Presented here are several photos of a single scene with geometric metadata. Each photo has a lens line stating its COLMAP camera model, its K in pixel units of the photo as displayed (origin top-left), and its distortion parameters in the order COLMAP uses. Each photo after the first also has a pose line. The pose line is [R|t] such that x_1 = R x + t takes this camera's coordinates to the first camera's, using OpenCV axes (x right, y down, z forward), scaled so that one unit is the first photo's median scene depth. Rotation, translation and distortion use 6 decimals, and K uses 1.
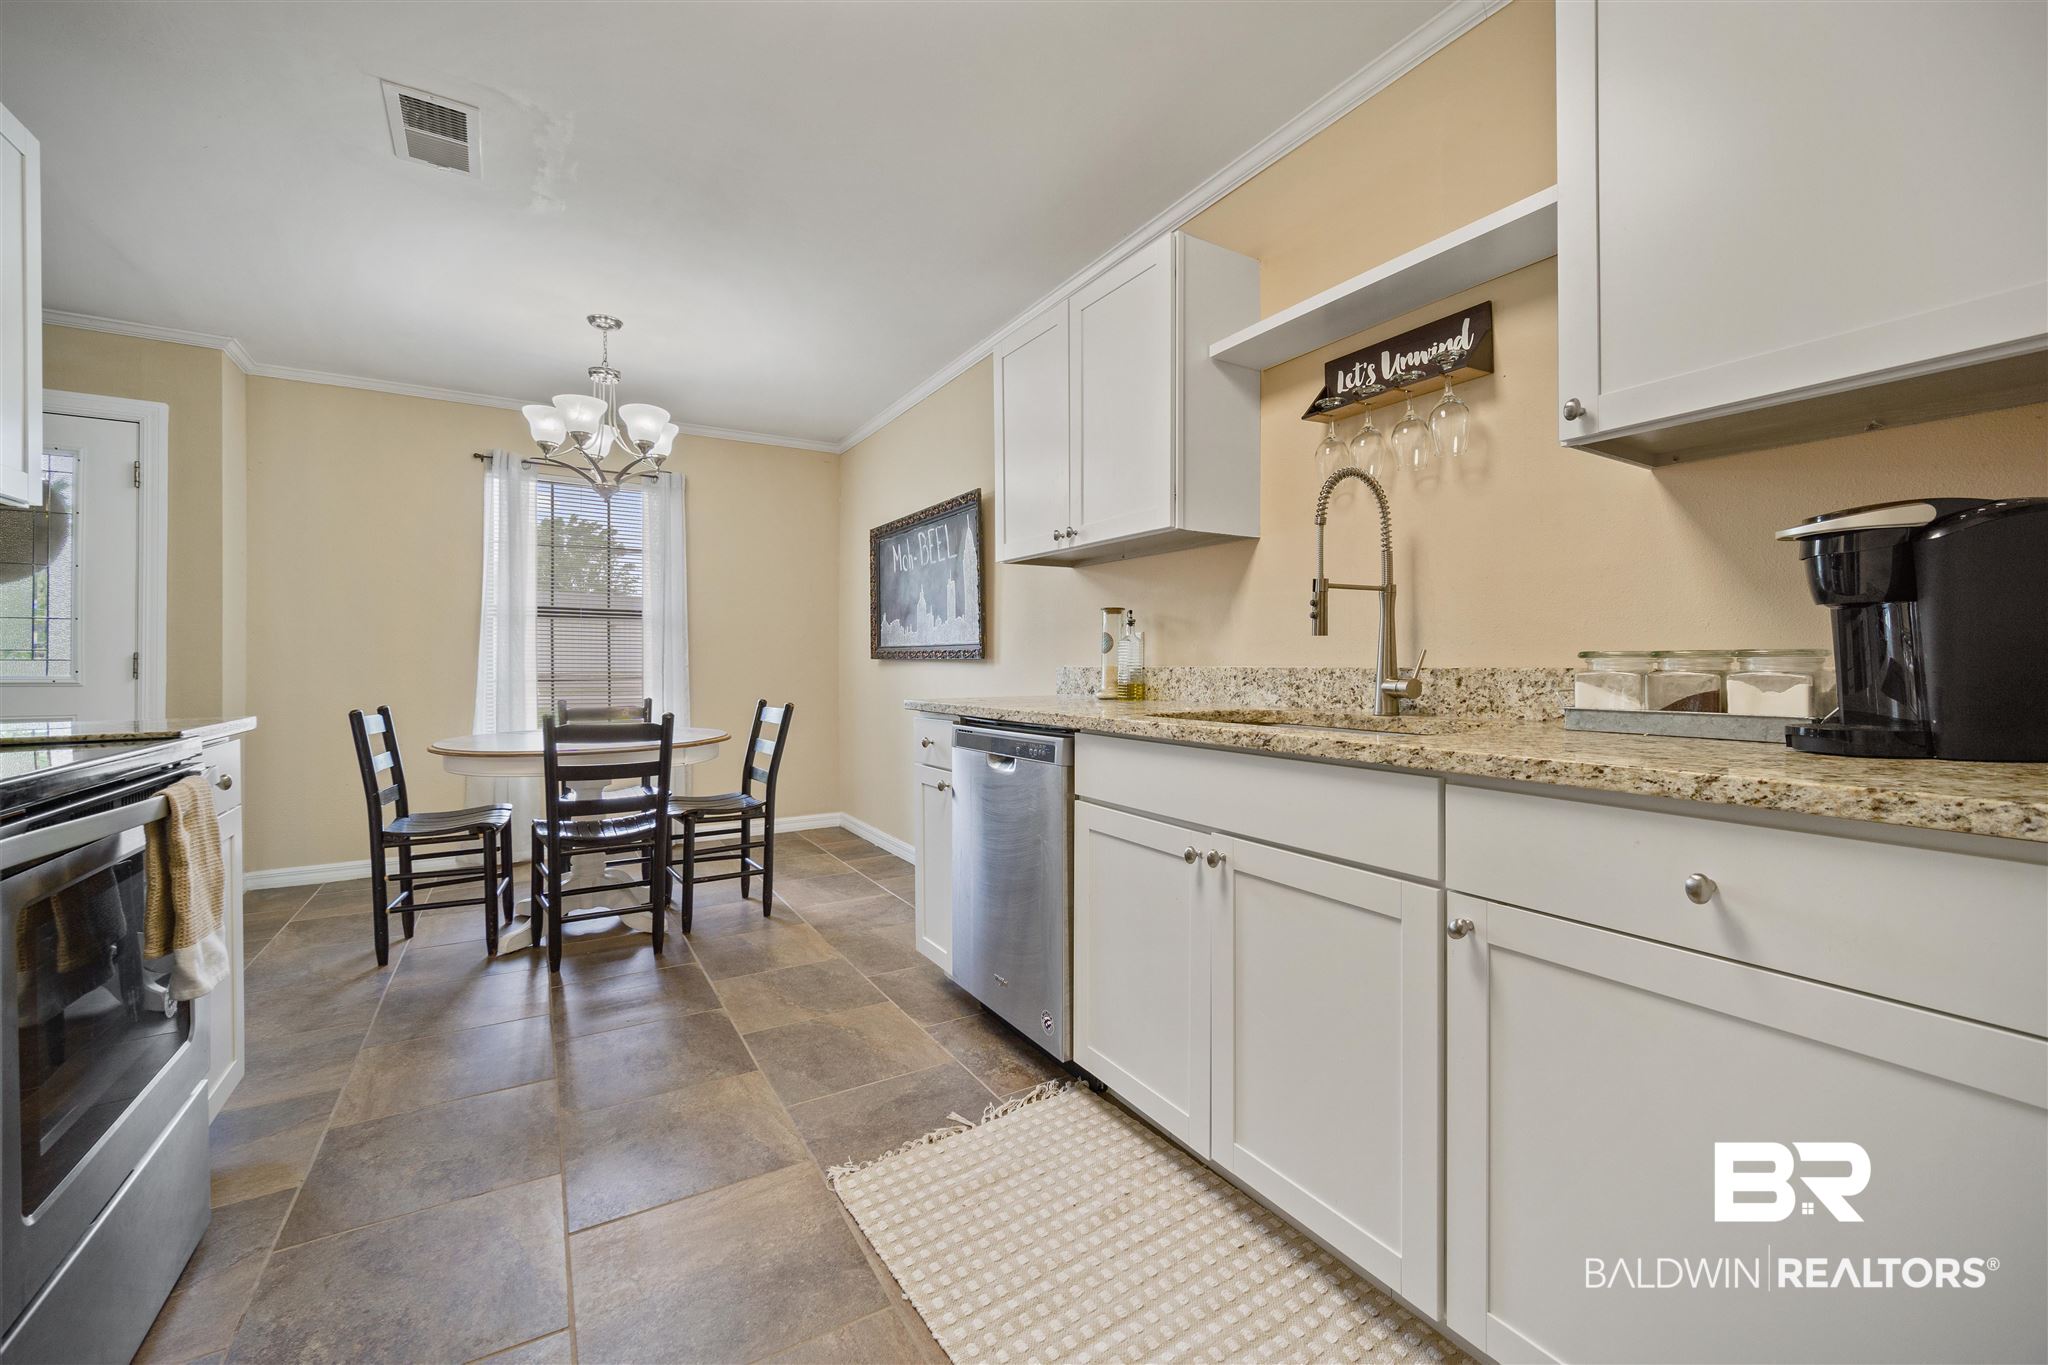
lens RADIAL K [[821.0, 0, 1024.5], [0, 821.0, 669.7], [0, 0, 1]] dist [-0.000991, 0.000760]
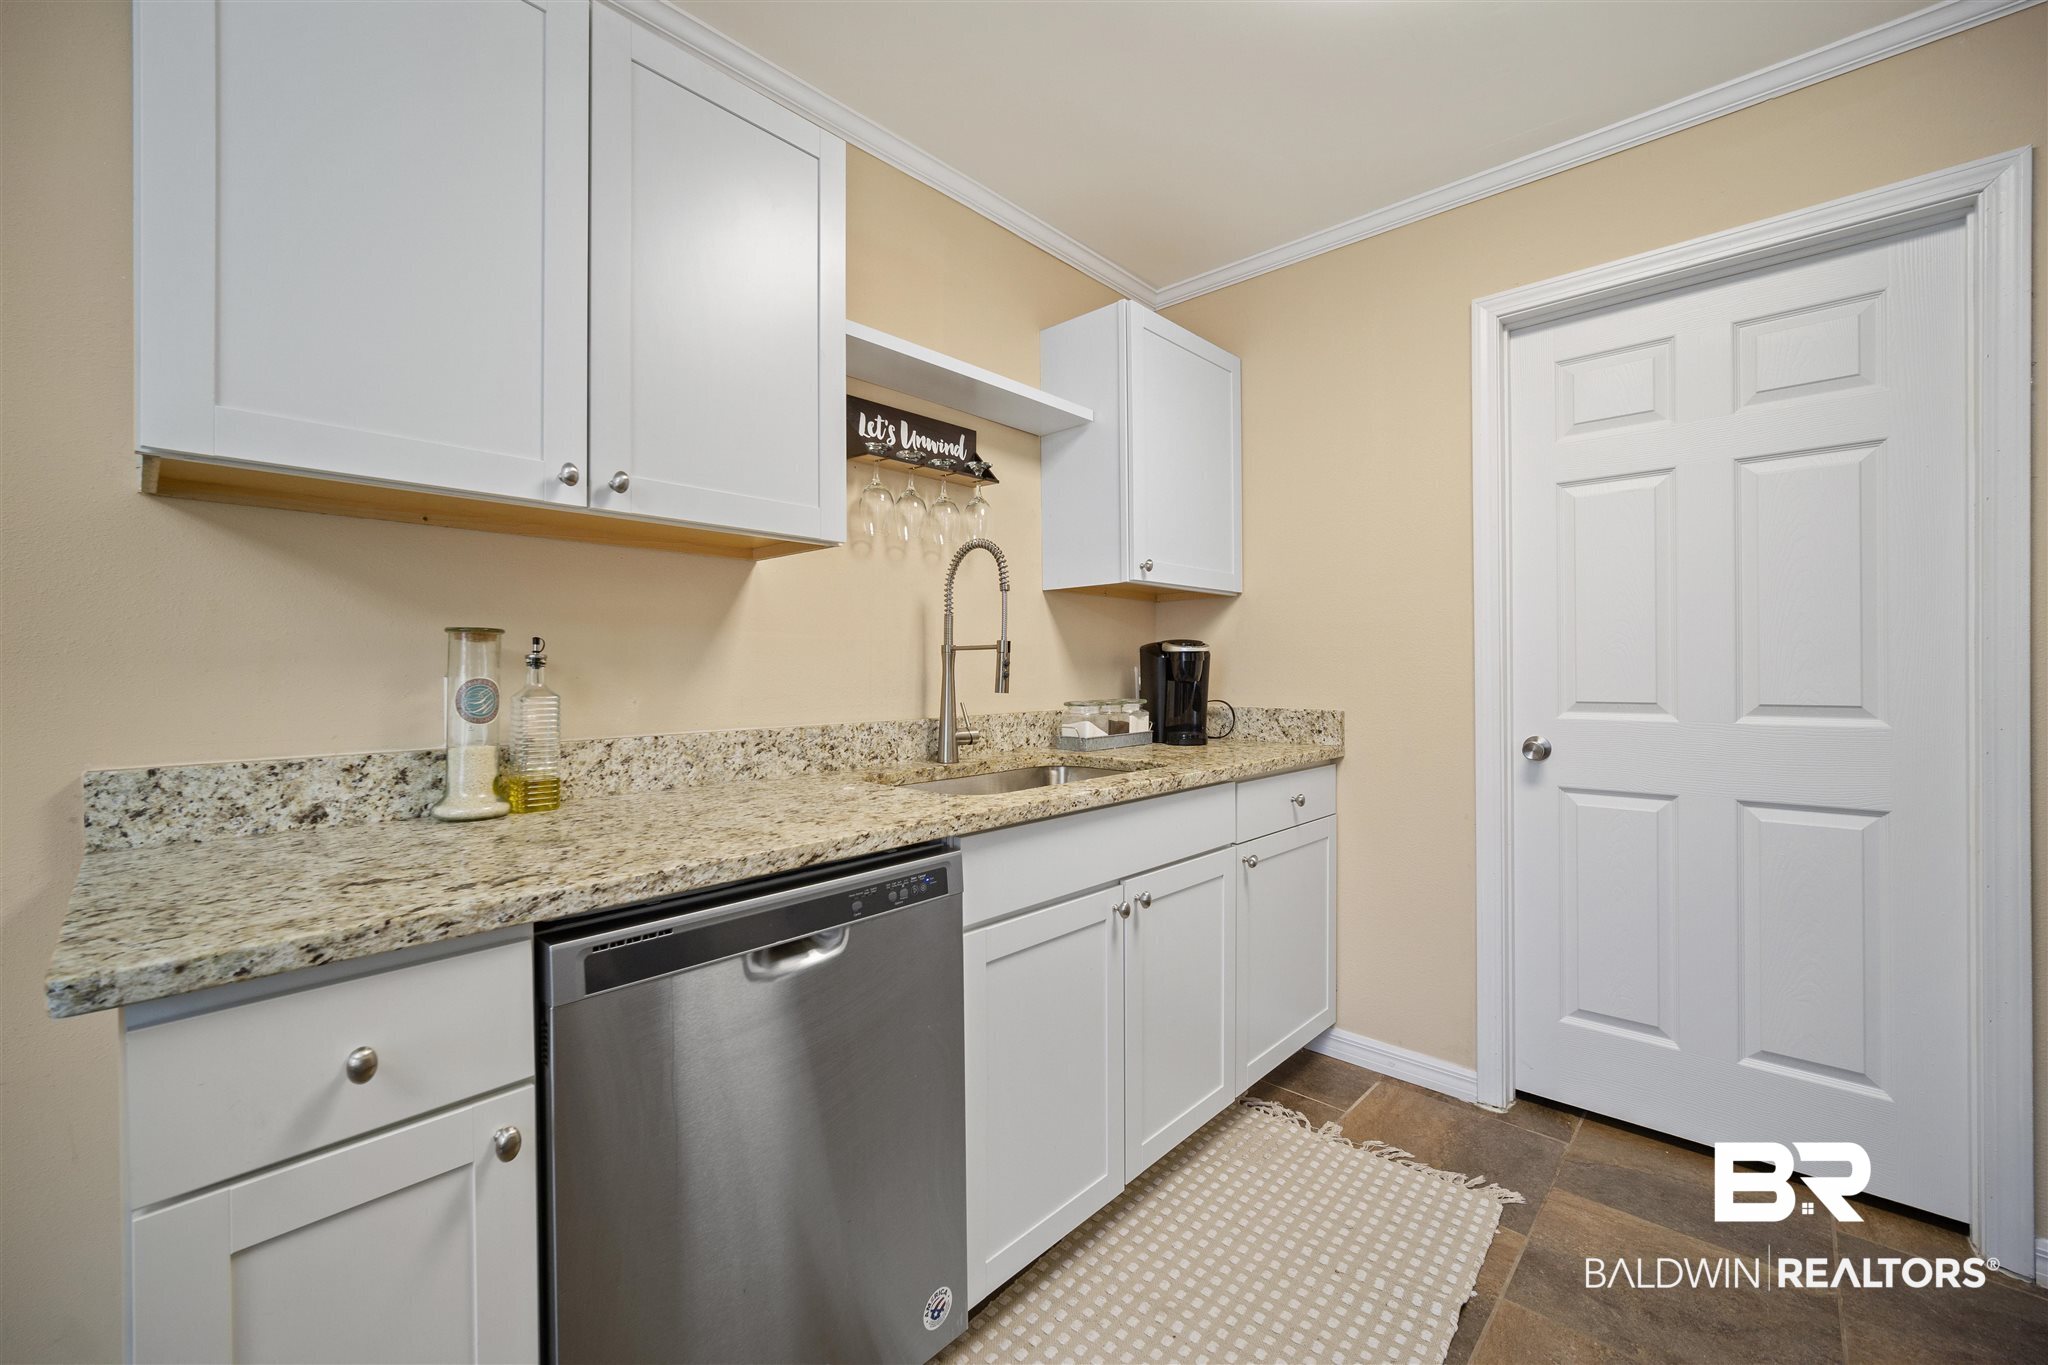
lens RADIAL K [[821.0, 0, 1018.6], [0, 821.0, 676.0], [0, 0, 1]] dist [-0.000991, 0.000760]
pose [[-0.268472, -0.003569, 0.963281, -0.608447], [0.013661, 0.999878, 0.007512, -0.063456], [-0.963191, 0.015176, -0.268391, 1.122269]]
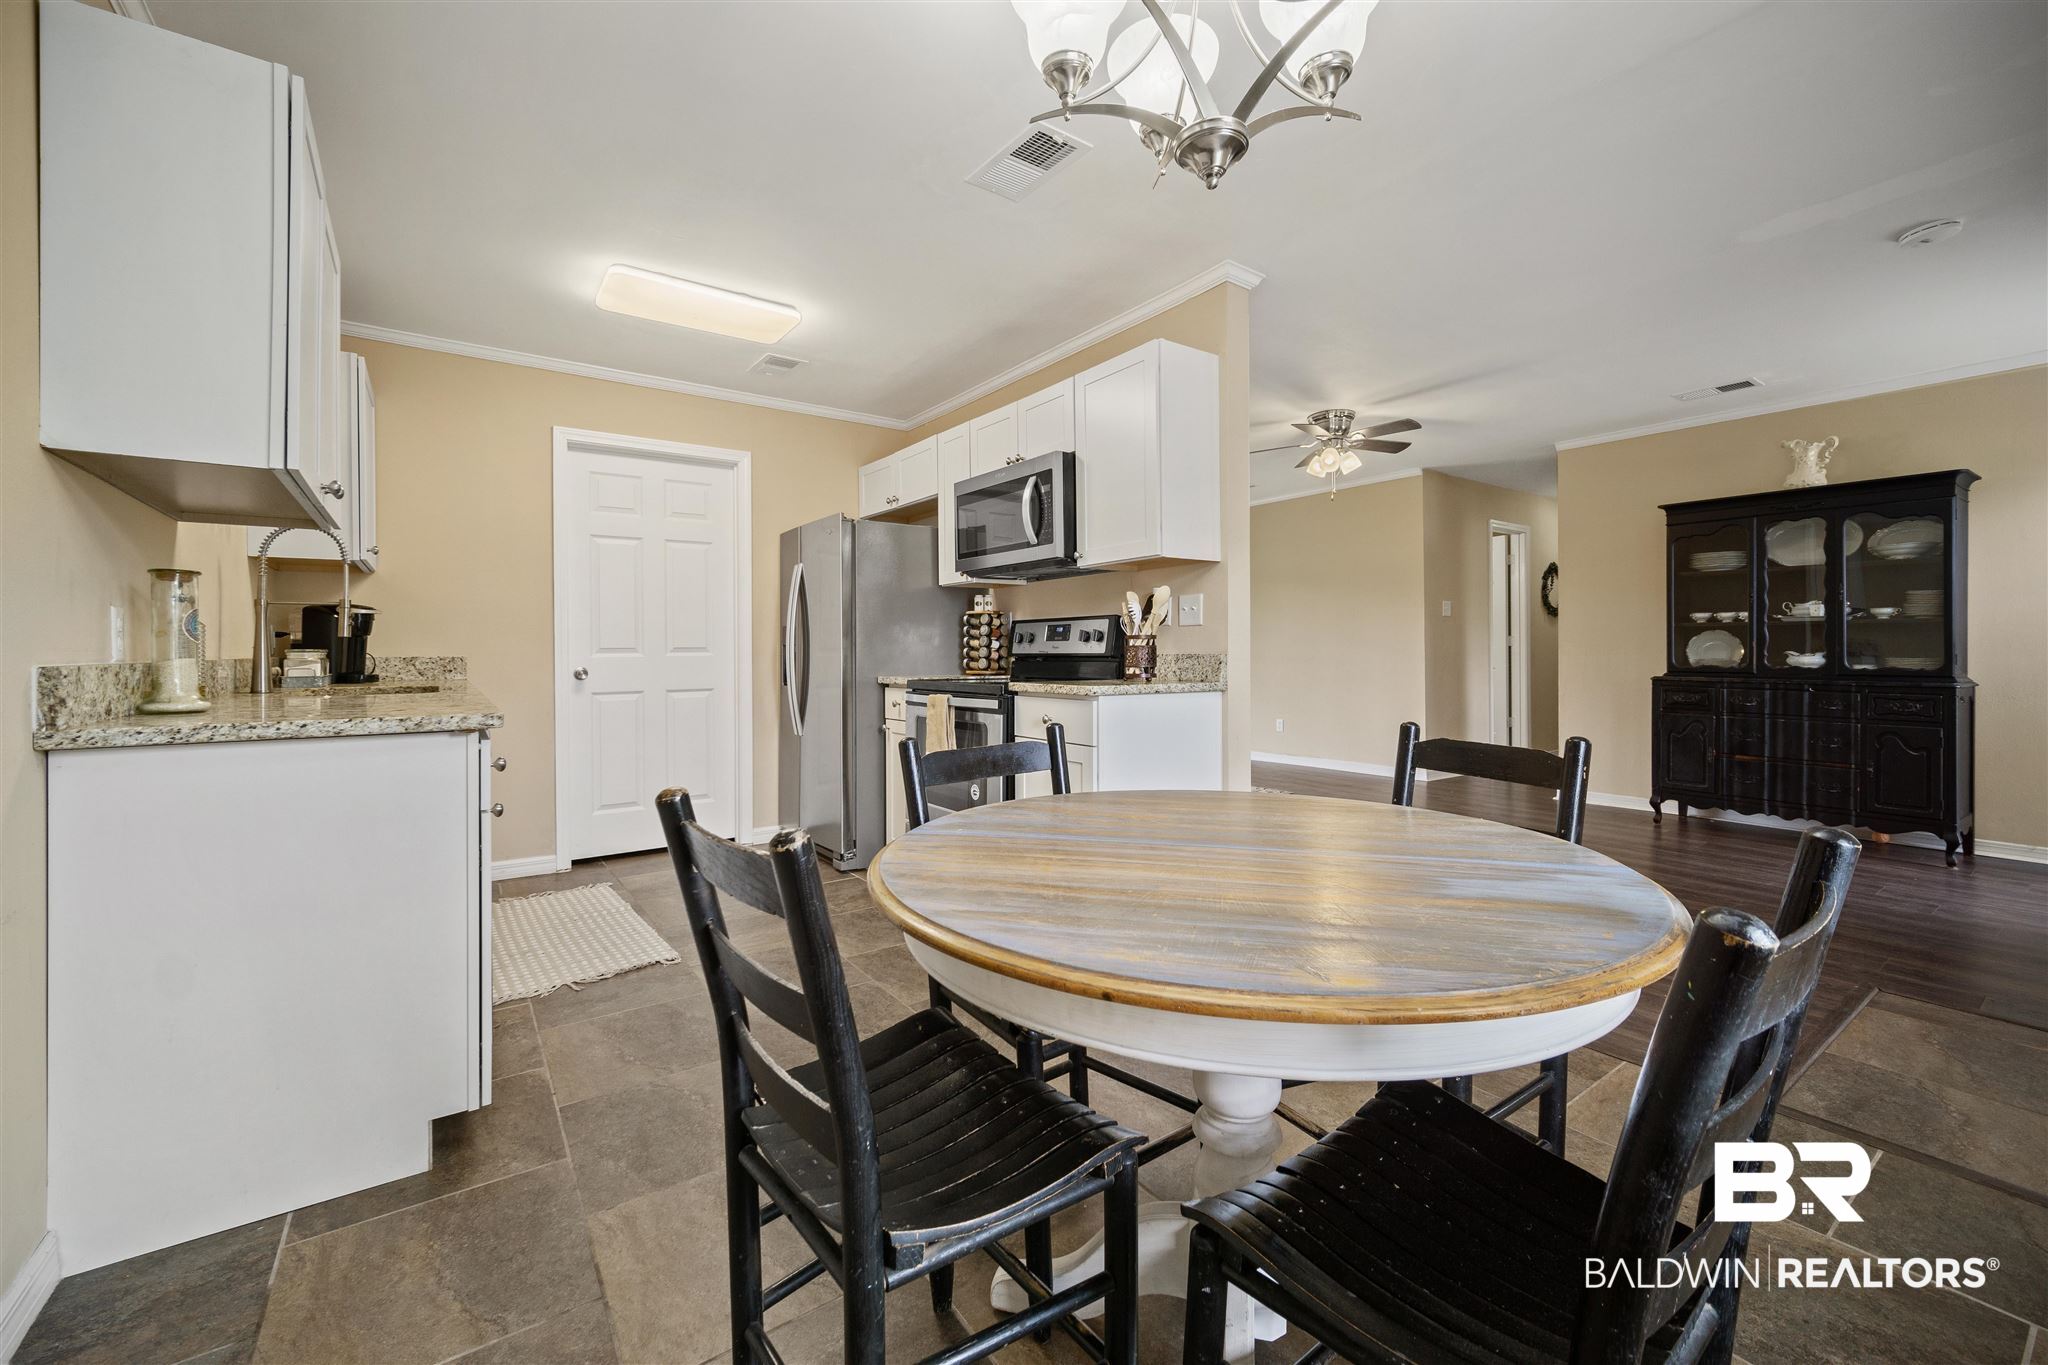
lens RADIAL K [[821.0, 0, 1009.9], [0, 821.0, 653.0], [0, 0, 1]] dist [-0.000991, 0.000760]
pose [[-0.998152, 0.007298, -0.060319, -0.685337], [0.006481, 0.999885, 0.013731, -0.021295], [0.060412, 0.013314, -0.998085, 2.288188]]
